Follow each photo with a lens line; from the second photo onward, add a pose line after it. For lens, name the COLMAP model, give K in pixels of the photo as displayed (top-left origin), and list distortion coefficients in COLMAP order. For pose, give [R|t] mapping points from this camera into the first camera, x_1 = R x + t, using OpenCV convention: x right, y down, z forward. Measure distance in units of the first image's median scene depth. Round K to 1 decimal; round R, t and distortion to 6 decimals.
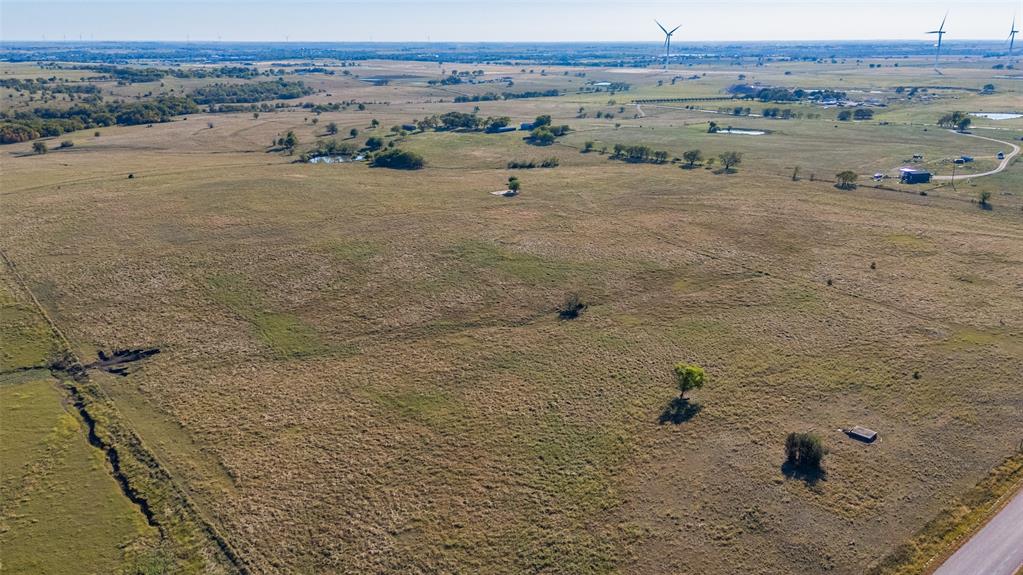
lens RADIAL K [[770.1, 0, 511.5], [0, 770.1, 287.5], [0, 0, 1]] dist [0.054615, -0.074660]
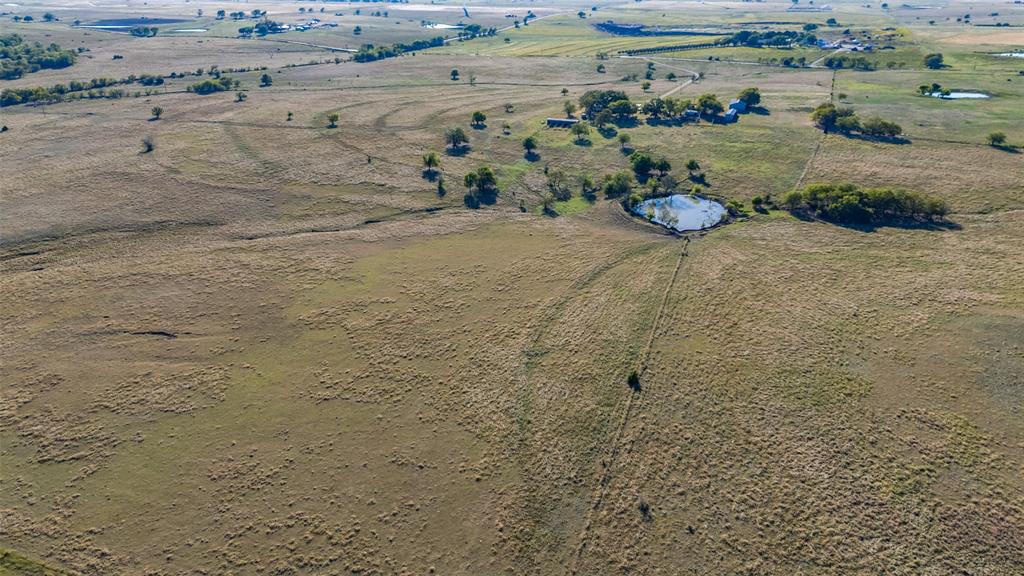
lens RADIAL K [[753.7, 0, 512.0], [0, 753.7, 288.0], [0, 0, 1]] dist [0.064387, -0.069495]
pose [[0.876334, -0.180592, 0.446571, -0.274093], [0.140638, 0.982593, 0.121375, -0.094437], [-0.460716, -0.043560, 0.886478, 0.291234]]
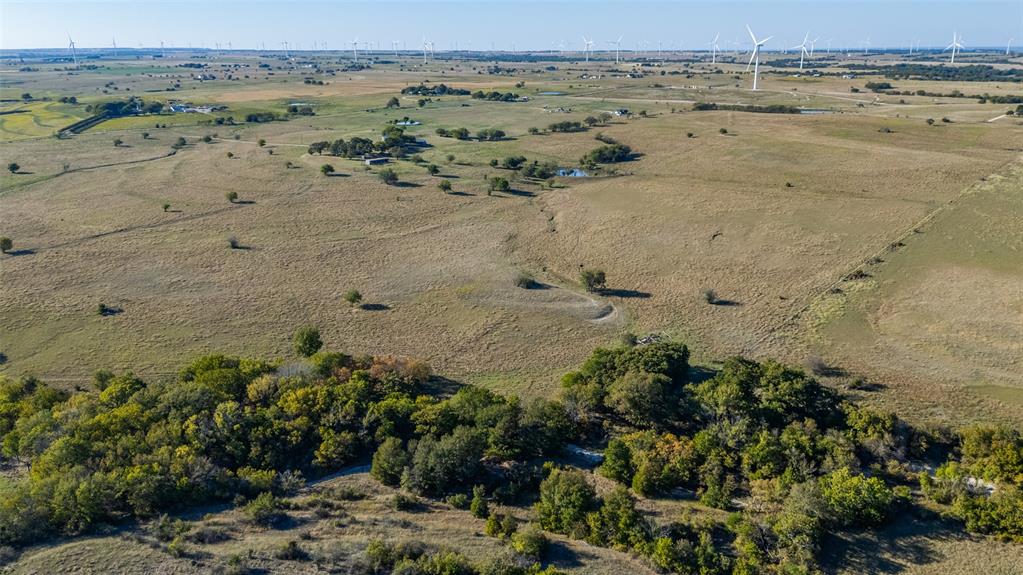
lens RADIAL K [[761.4, 0, 511.5], [0, 761.4, 287.5], [0, 0, 1]] dist [0.067664, -0.066373]
pose [[-0.195669, -0.292672, 0.935979, -0.549440], [0.306442, 0.888386, 0.341853, -0.190104], [-0.931561, 0.353714, -0.084143, 0.590952]]
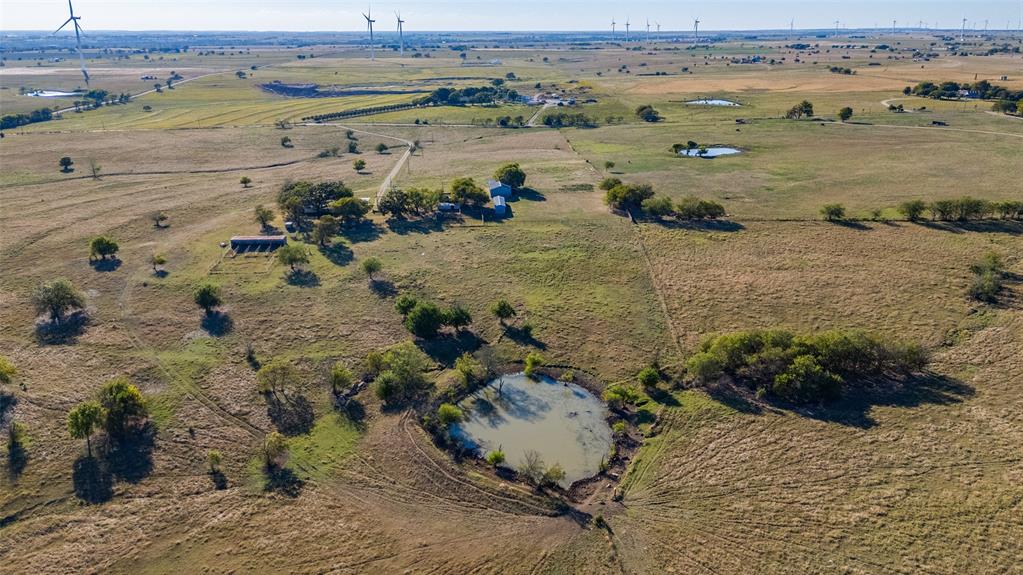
lens RADIAL K [[761.4, 0, 511.5], [0, 761.4, 287.5], [0, 0, 1]] dist [0.067664, -0.066373]
pose [[0.602265, -0.255022, 0.756466, -0.208004], [0.245785, 0.960806, 0.128227, -0.122457], [-0.759517, 0.108701, 0.641340, 0.401242]]
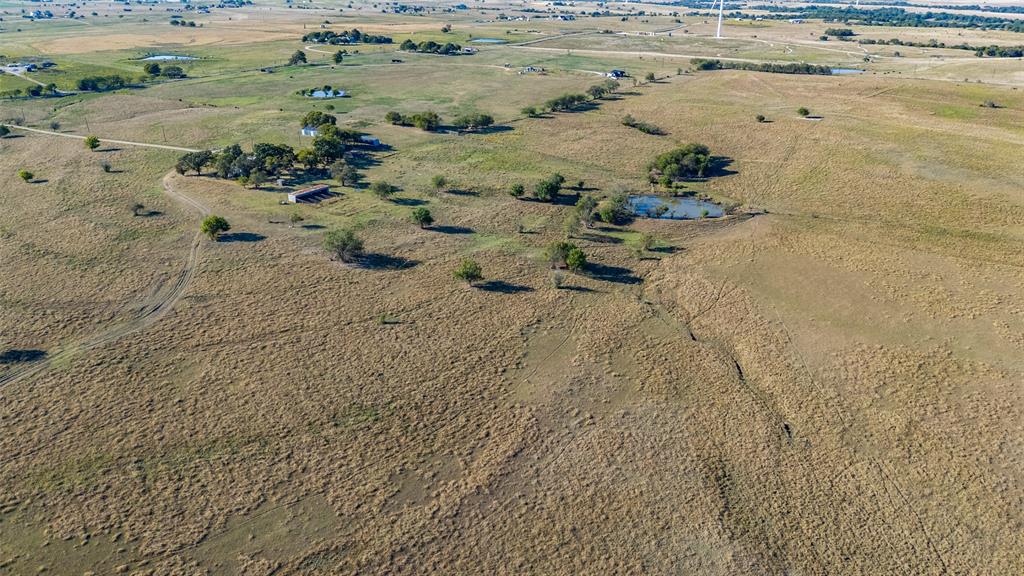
lens RADIAL K [[762.1, 0, 512.0], [0, 762.1, 288.0], [0, 0, 1]] dist [0.067664, -0.066373]
pose [[-0.327035, -0.351510, 0.877205, -0.336581], [0.282335, 0.849508, 0.445671, -0.192502], [-0.901851, 0.393416, -0.178576, 0.597664]]
